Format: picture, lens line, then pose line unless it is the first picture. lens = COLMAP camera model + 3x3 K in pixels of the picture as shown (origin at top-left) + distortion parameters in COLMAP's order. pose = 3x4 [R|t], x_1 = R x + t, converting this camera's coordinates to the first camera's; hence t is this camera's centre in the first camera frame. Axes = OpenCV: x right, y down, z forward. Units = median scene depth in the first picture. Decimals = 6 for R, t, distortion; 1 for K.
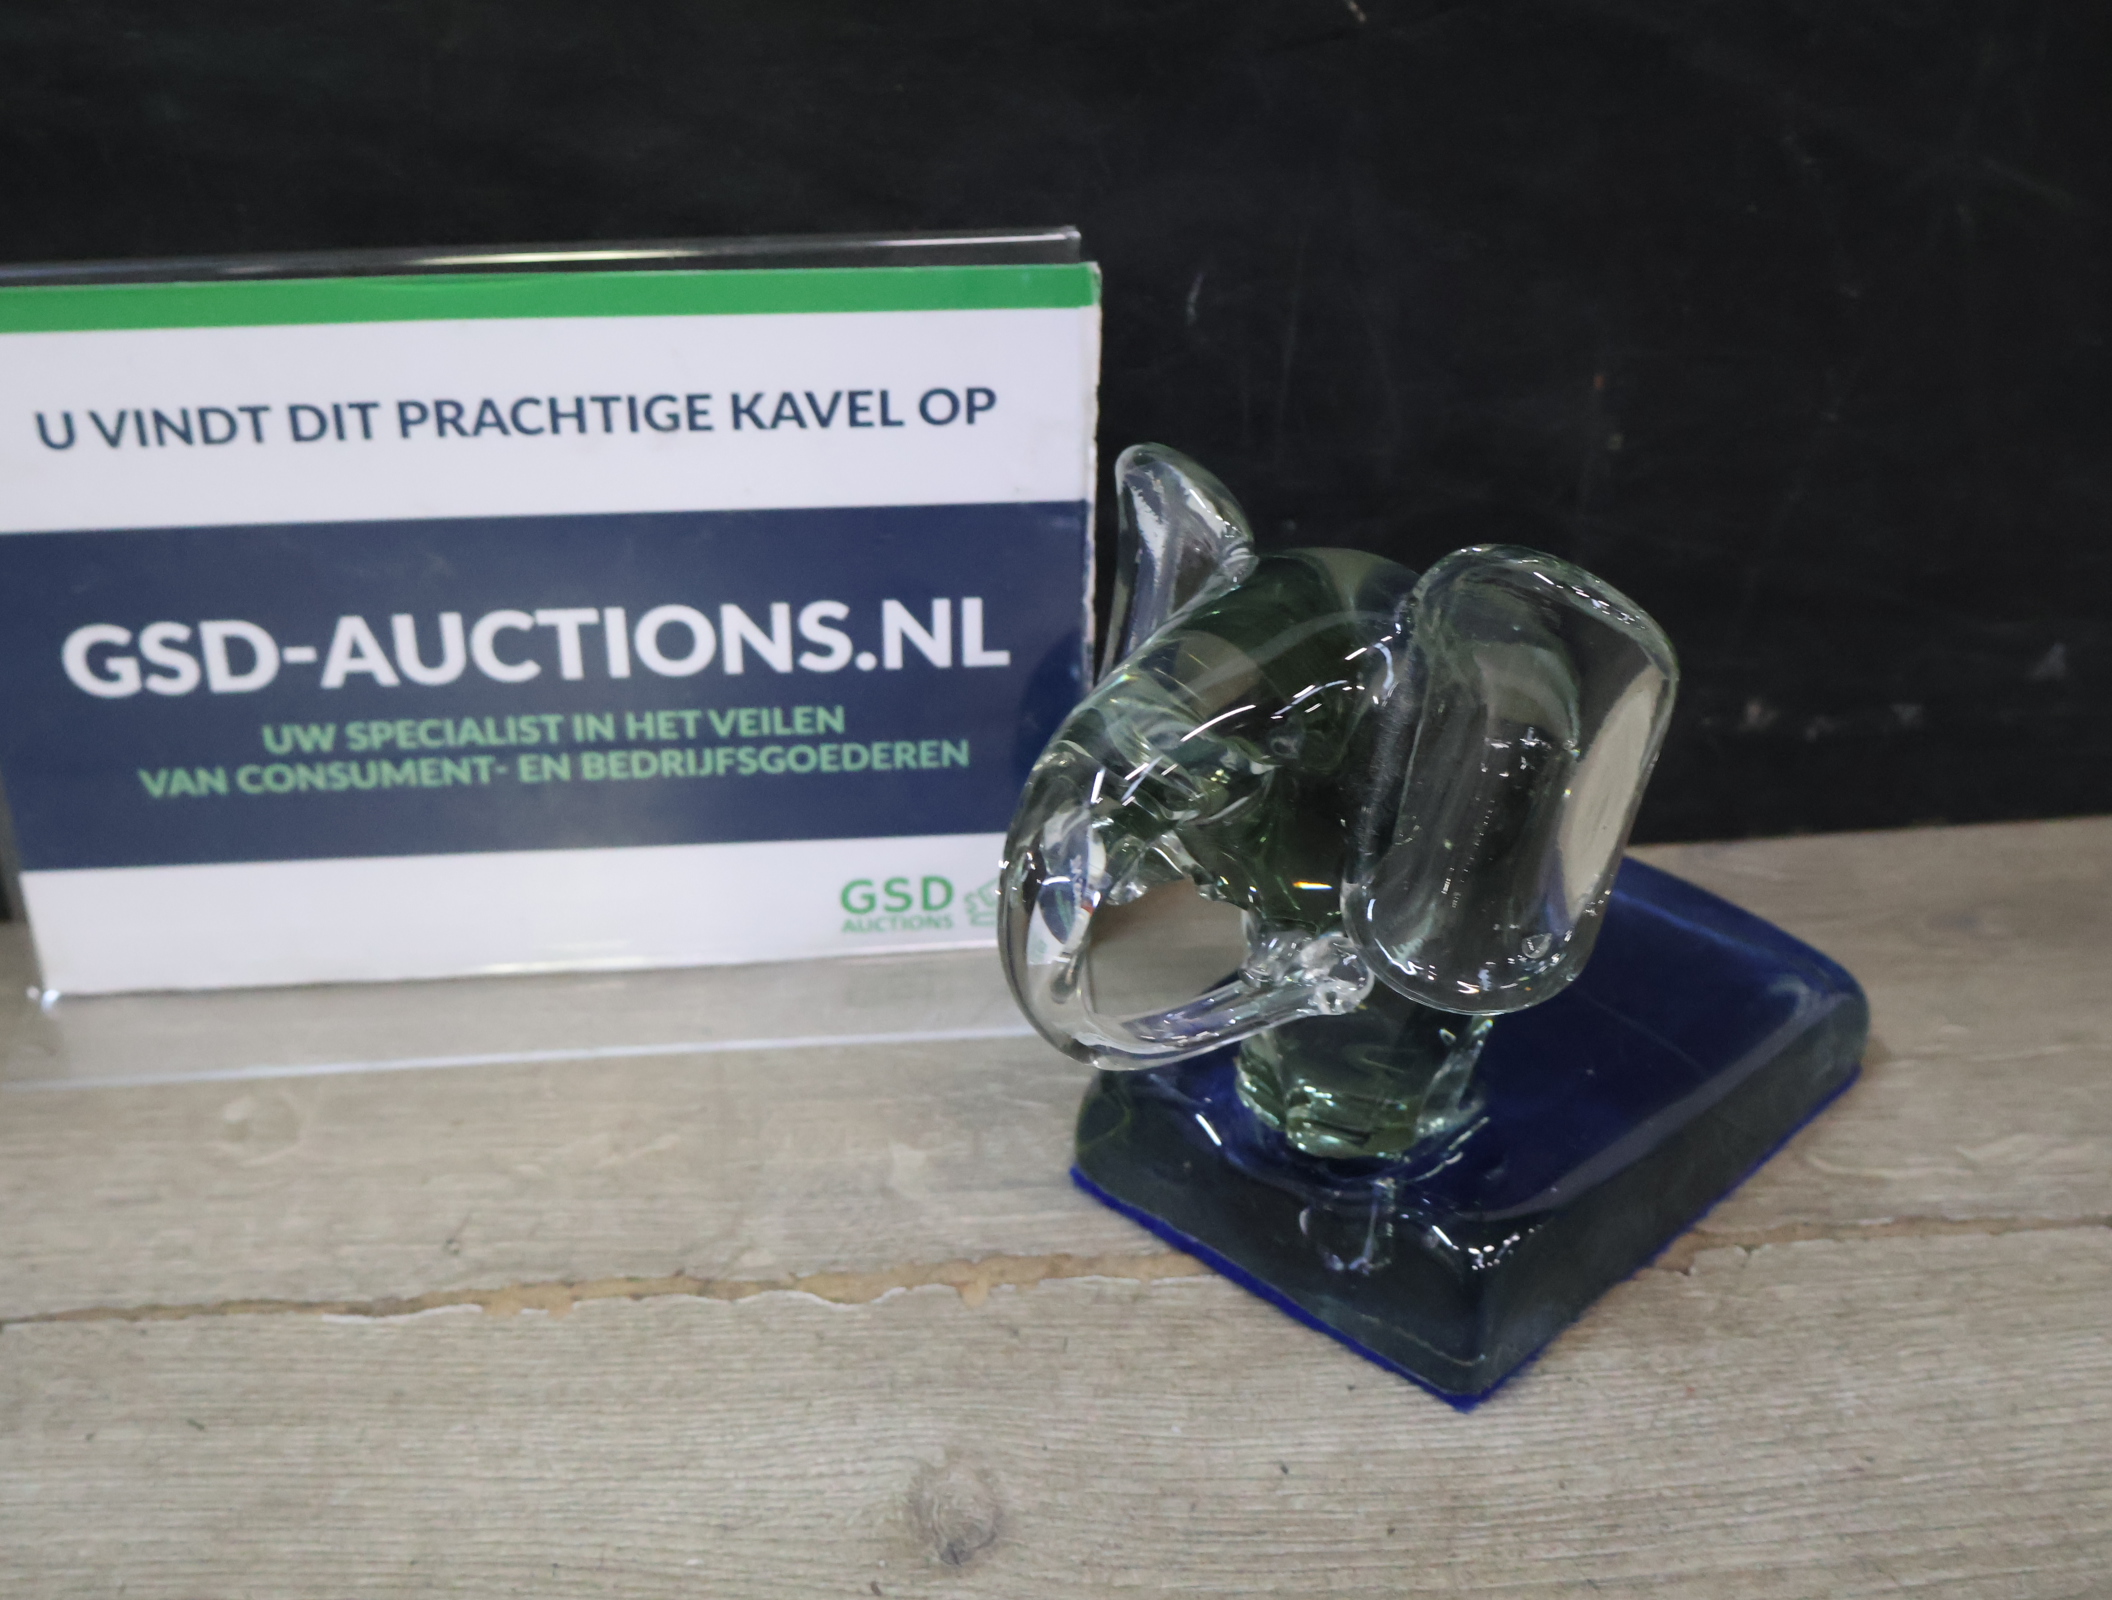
lens RADIAL K [[2637.2, 0, 1036.5], [0, 2637.2, 797.5], [0, 0, 1]] dist [0.005209, 0.000000]
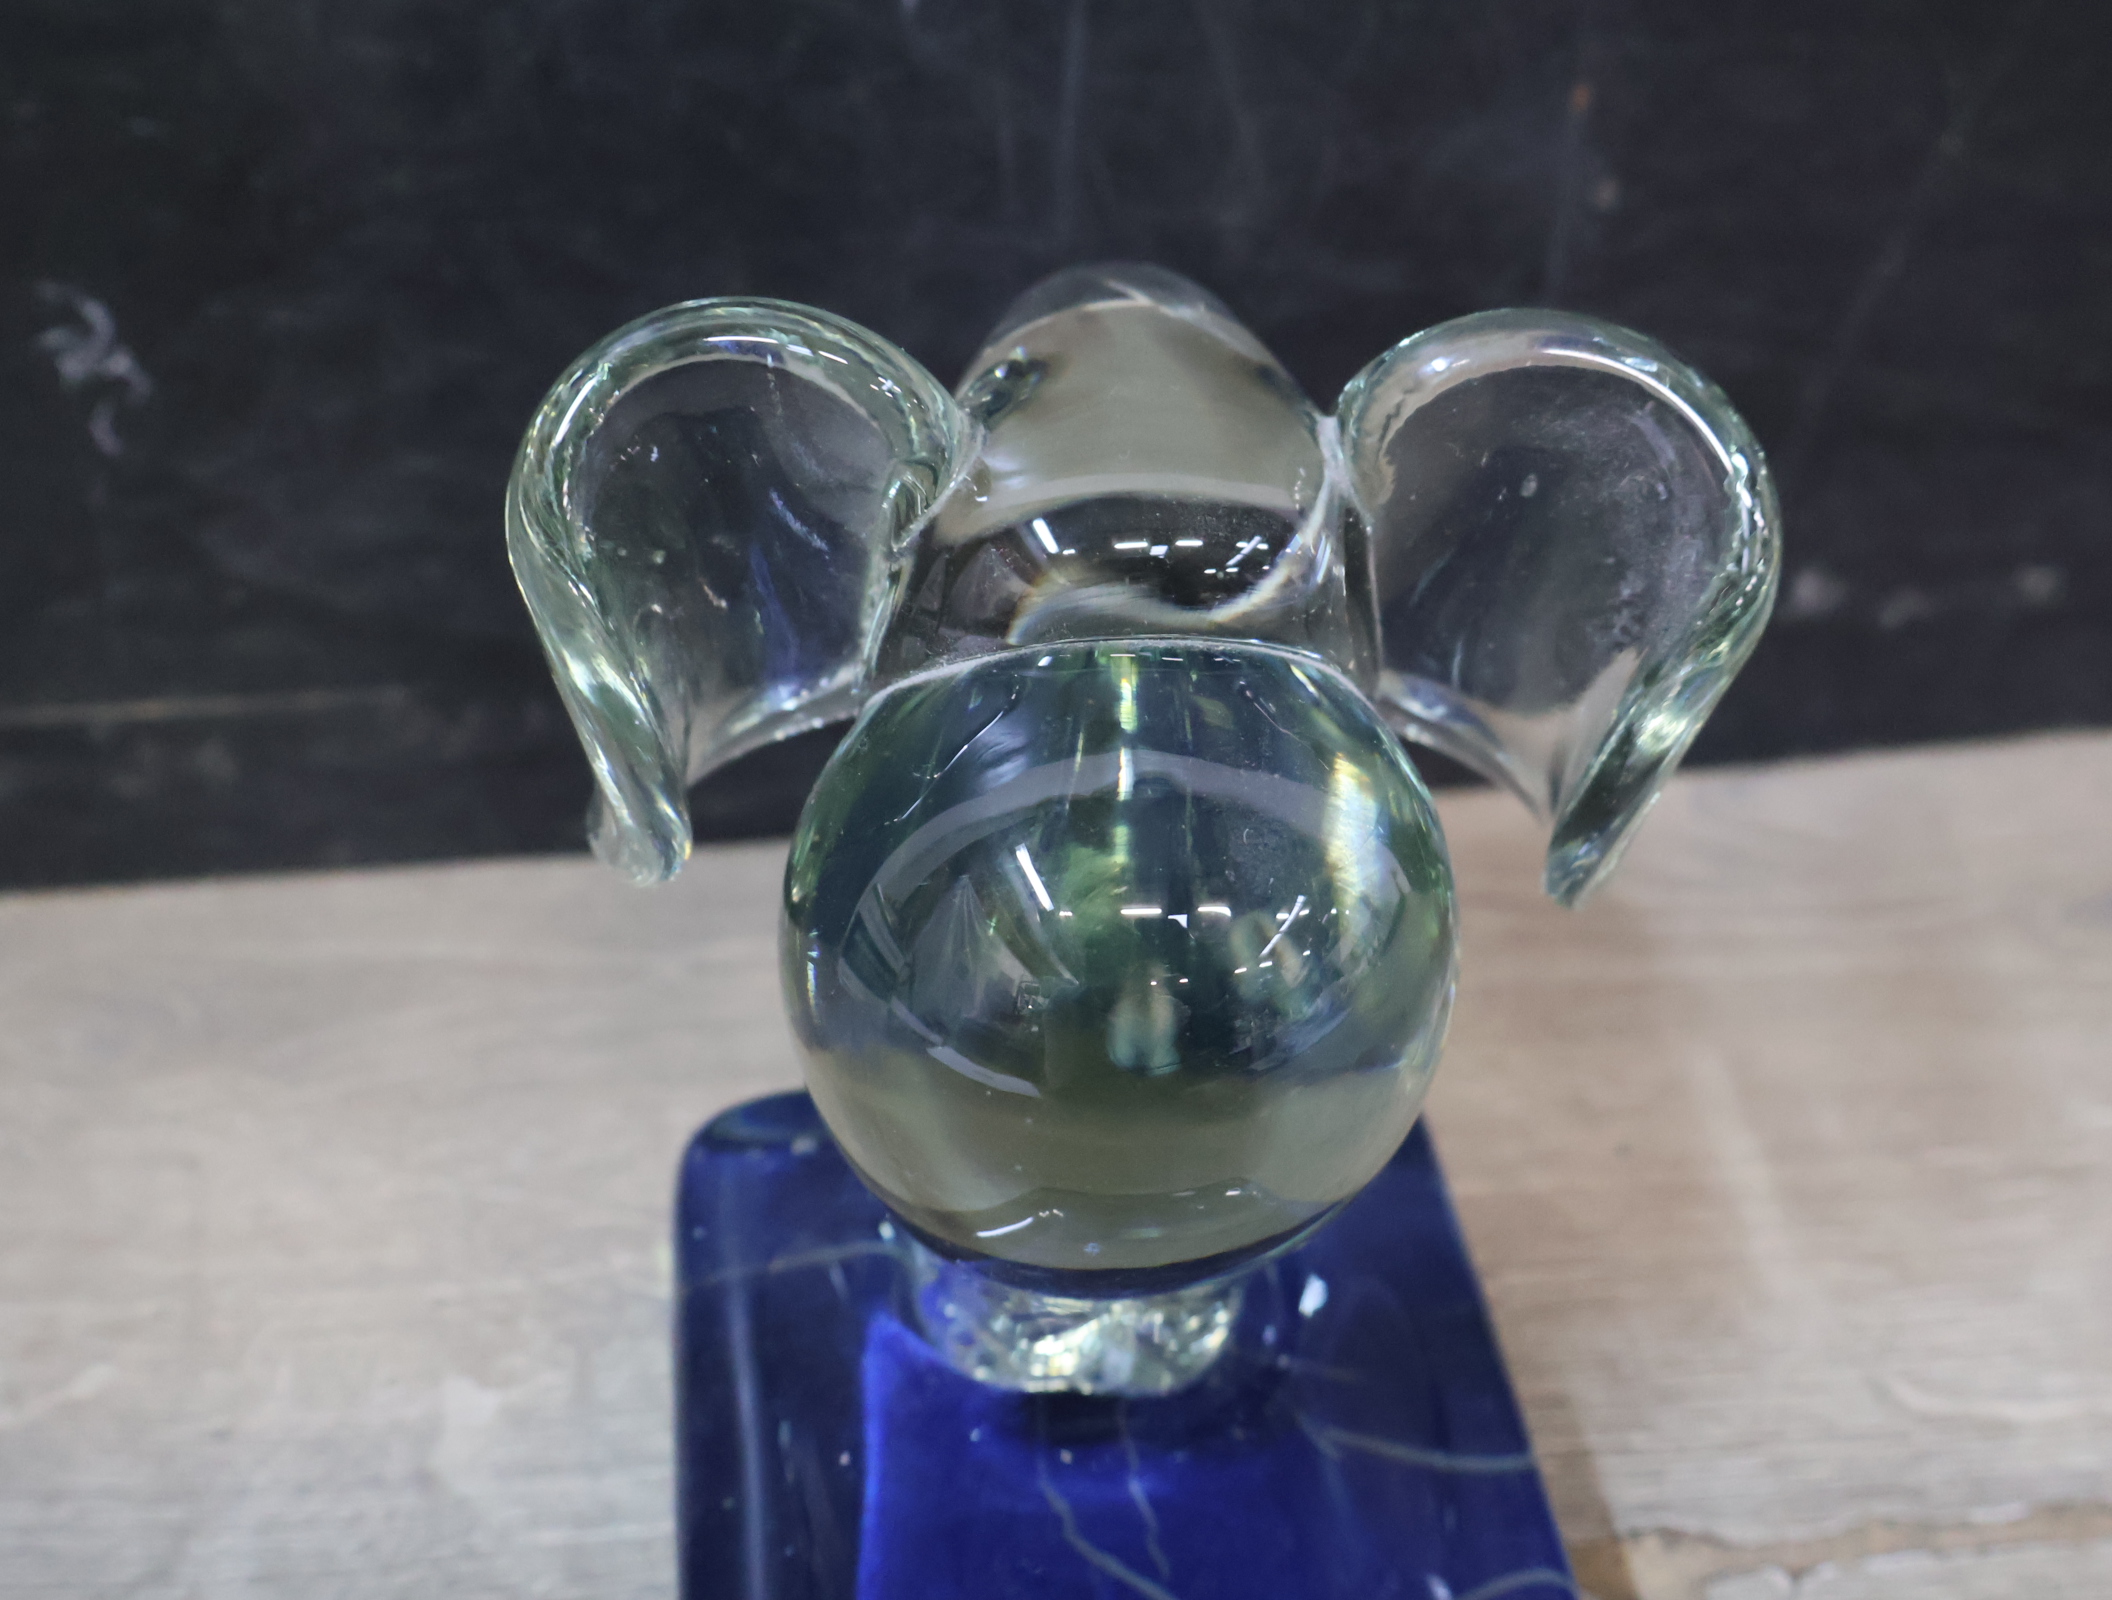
lens RADIAL K [[2637.2, 0, 1052.8], [0, 2637.2, 787.2], [0, 0, 1]] dist [0.005209, 0.000000]
pose [[0.999739, -0.018860, 0.012888, 0.095241], [0.016432, 0.985686, 0.167786, -0.126073], [-0.015868, -0.167531, 0.985739, 0.444632]]
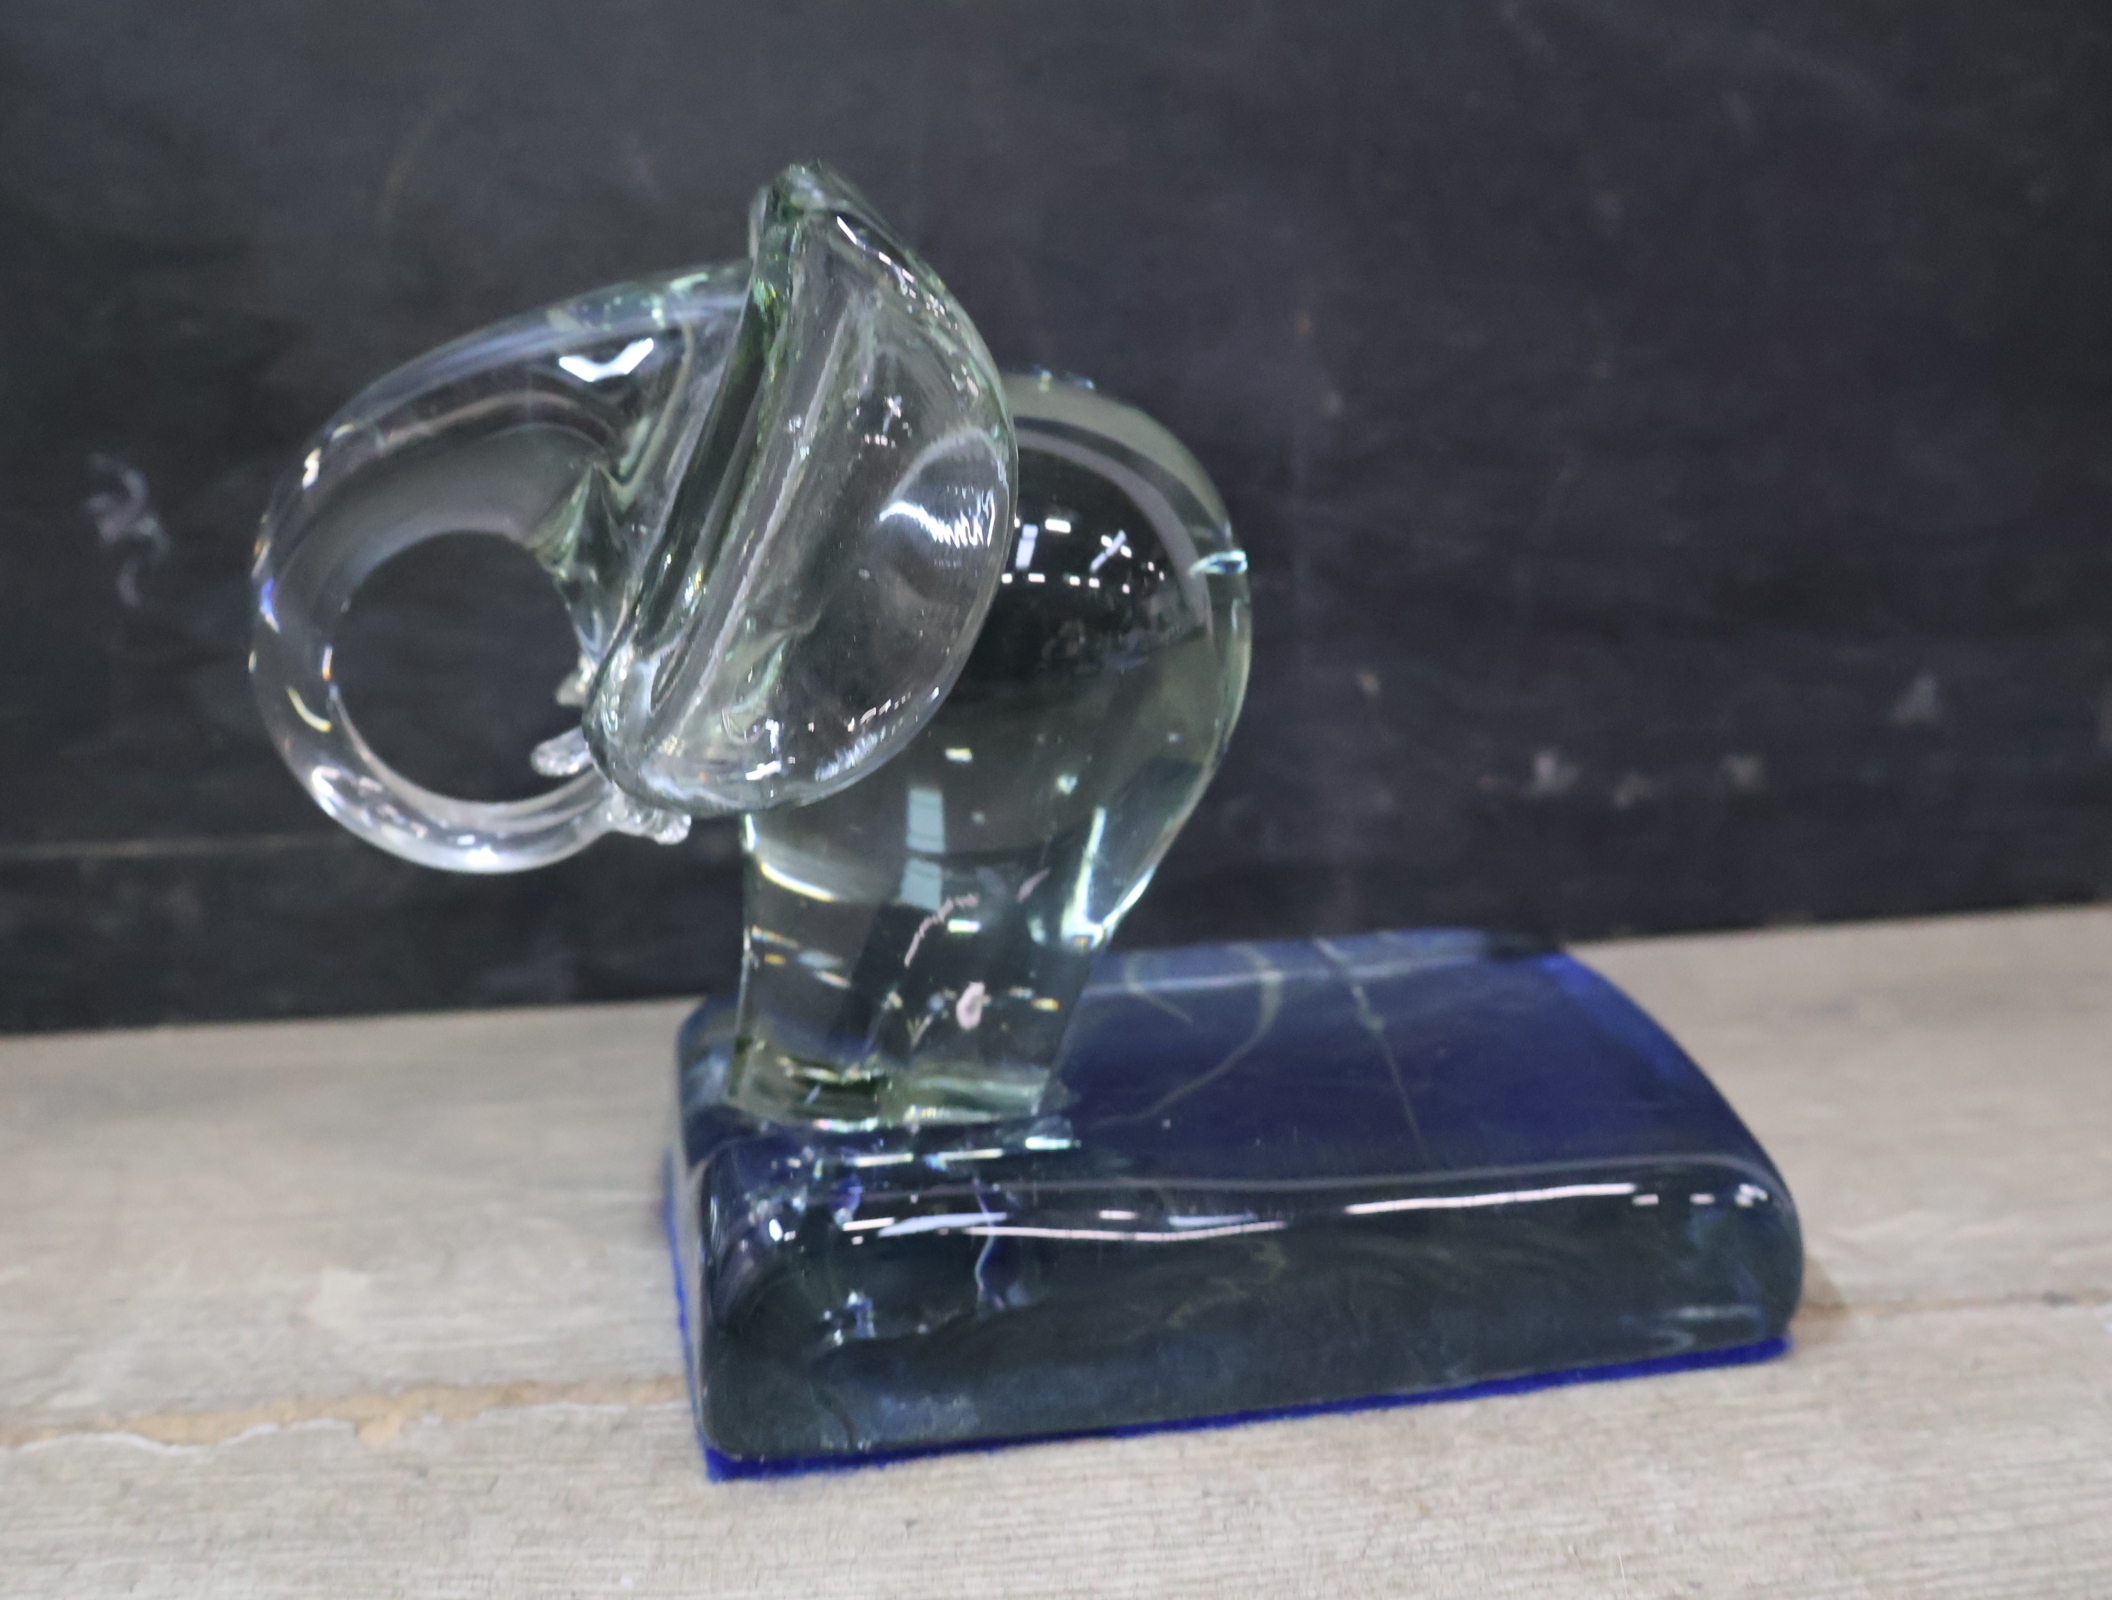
lens RADIAL K [[2637.2, 0, 1045.0], [0, 2637.2, 789.8], [0, 0, 1]] dist [0.005209, 0.000000]
pose [[0.999630, -0.024237, 0.012383, 0.147458], [0.026498, 0.970551, -0.239433, 0.202789], [-0.006215, 0.239672, 0.970834, 0.316968]]
